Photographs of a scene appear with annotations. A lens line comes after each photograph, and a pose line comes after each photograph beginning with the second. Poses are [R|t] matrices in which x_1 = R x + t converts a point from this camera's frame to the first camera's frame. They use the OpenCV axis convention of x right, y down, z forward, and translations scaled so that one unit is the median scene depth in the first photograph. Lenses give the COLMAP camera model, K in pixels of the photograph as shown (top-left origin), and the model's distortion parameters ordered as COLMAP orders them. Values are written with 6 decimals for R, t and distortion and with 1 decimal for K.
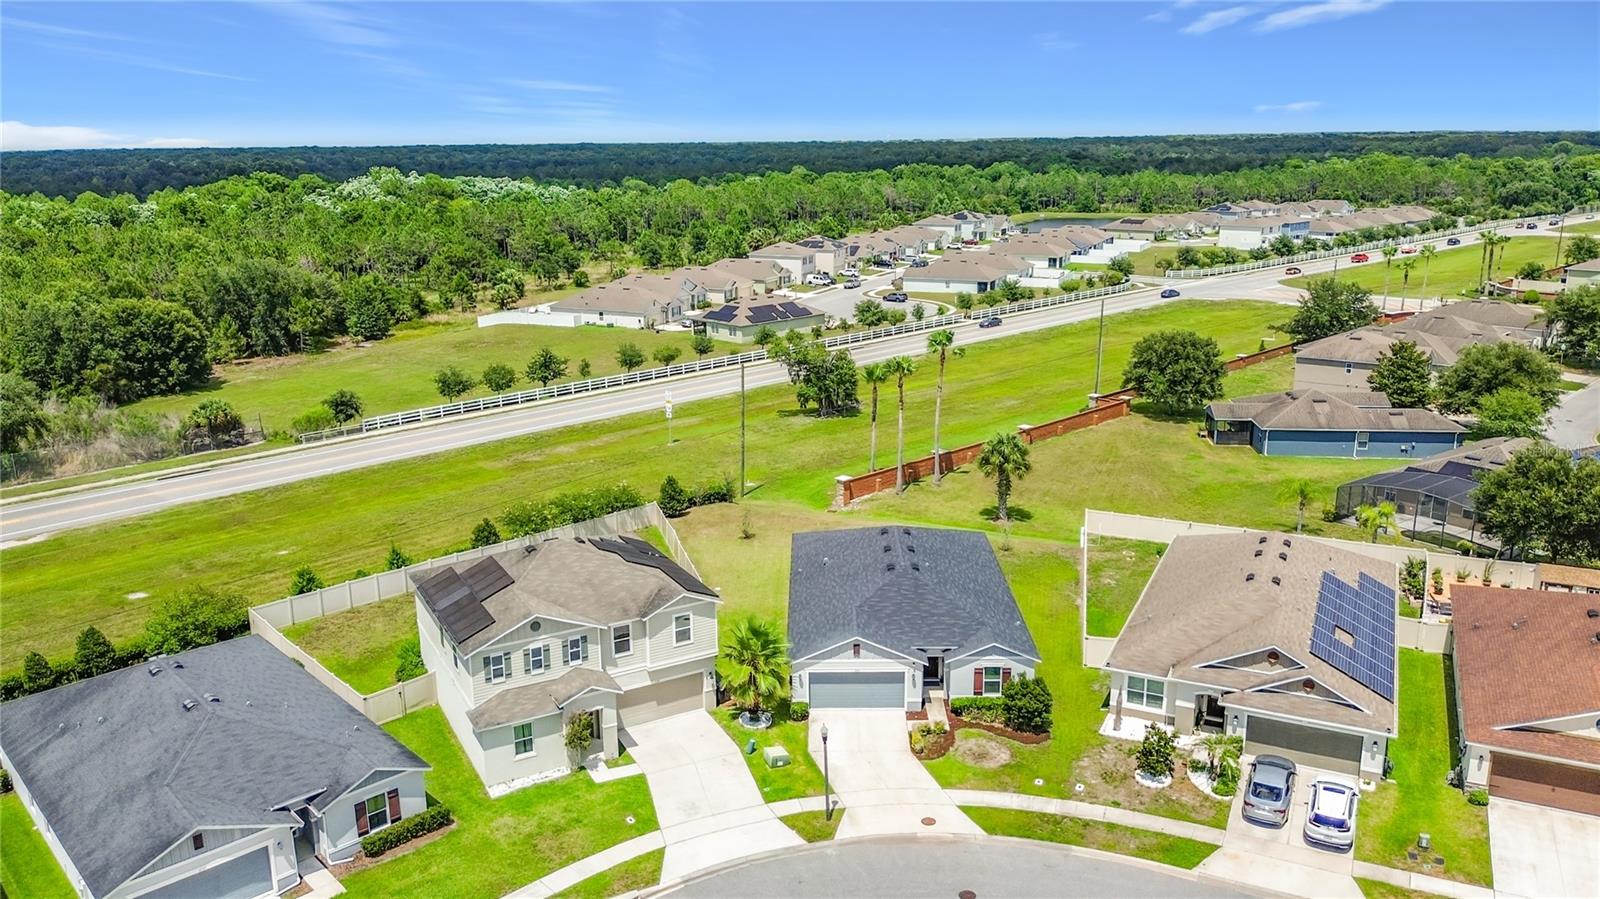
lens RADIAL K [[1176.4, 0, 801.3], [0, 1176.4, 451.5], [0, 0, 1]] dist [0.047270, -0.075634]
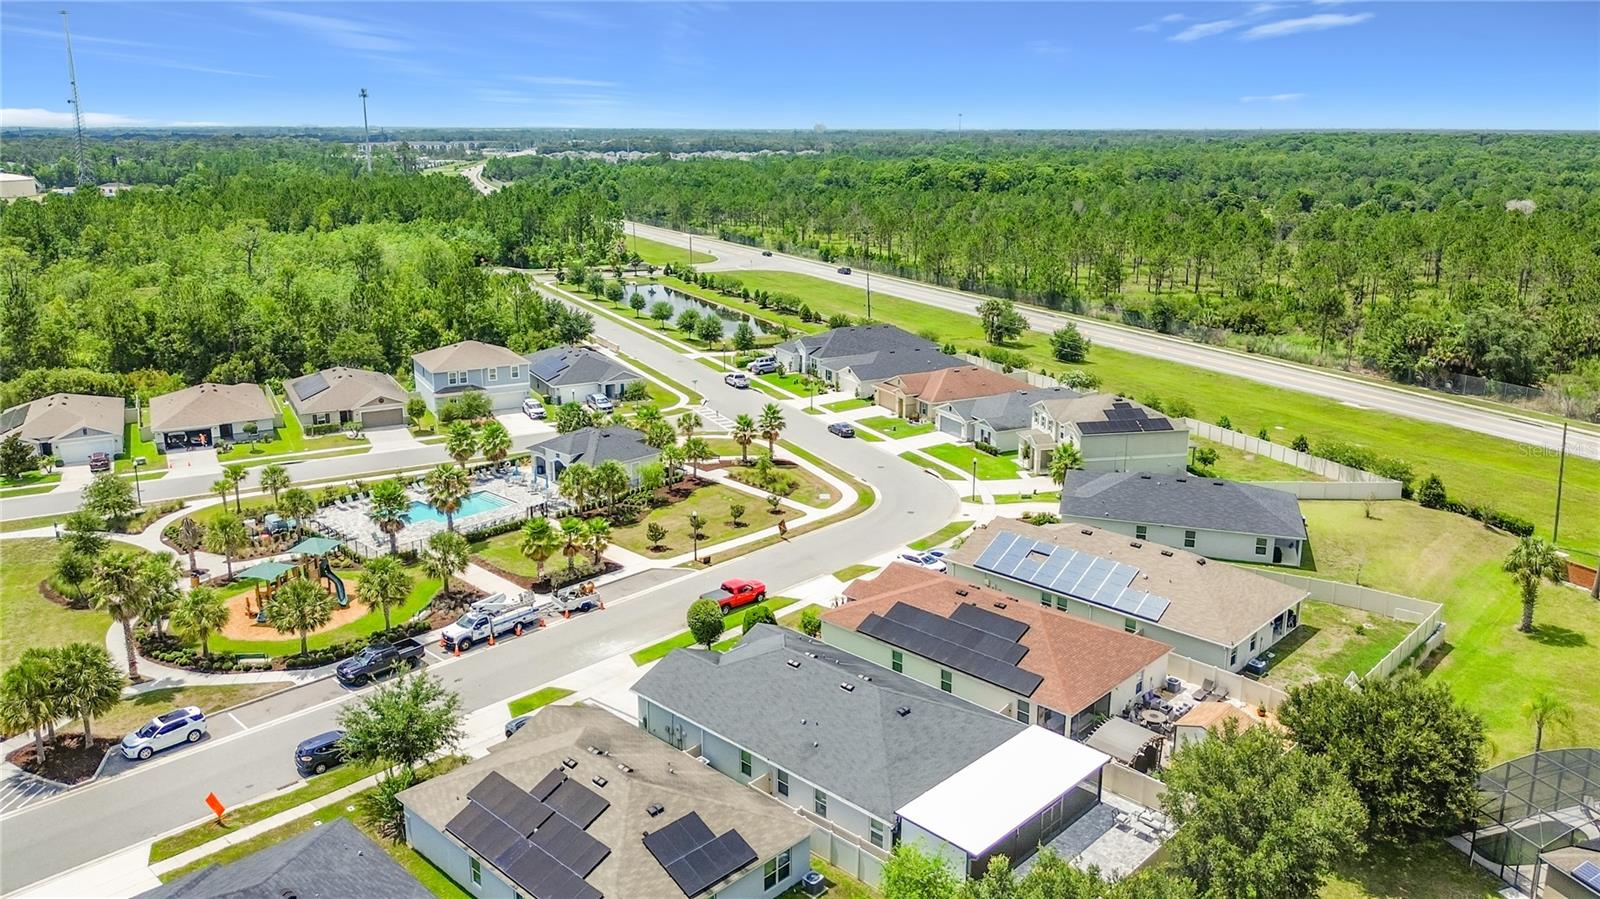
lens RADIAL K [[1178.5, 0, 798.8], [0, 1178.5, 350.7], [0, 0, 1]] dist [0.075986, -0.153082]
pose [[-0.306631, 0.184006, -0.933873, 1.677008], [-0.238928, 0.934842, 0.262647, -0.364169], [0.921353, 0.303664, -0.242687, 0.878018]]
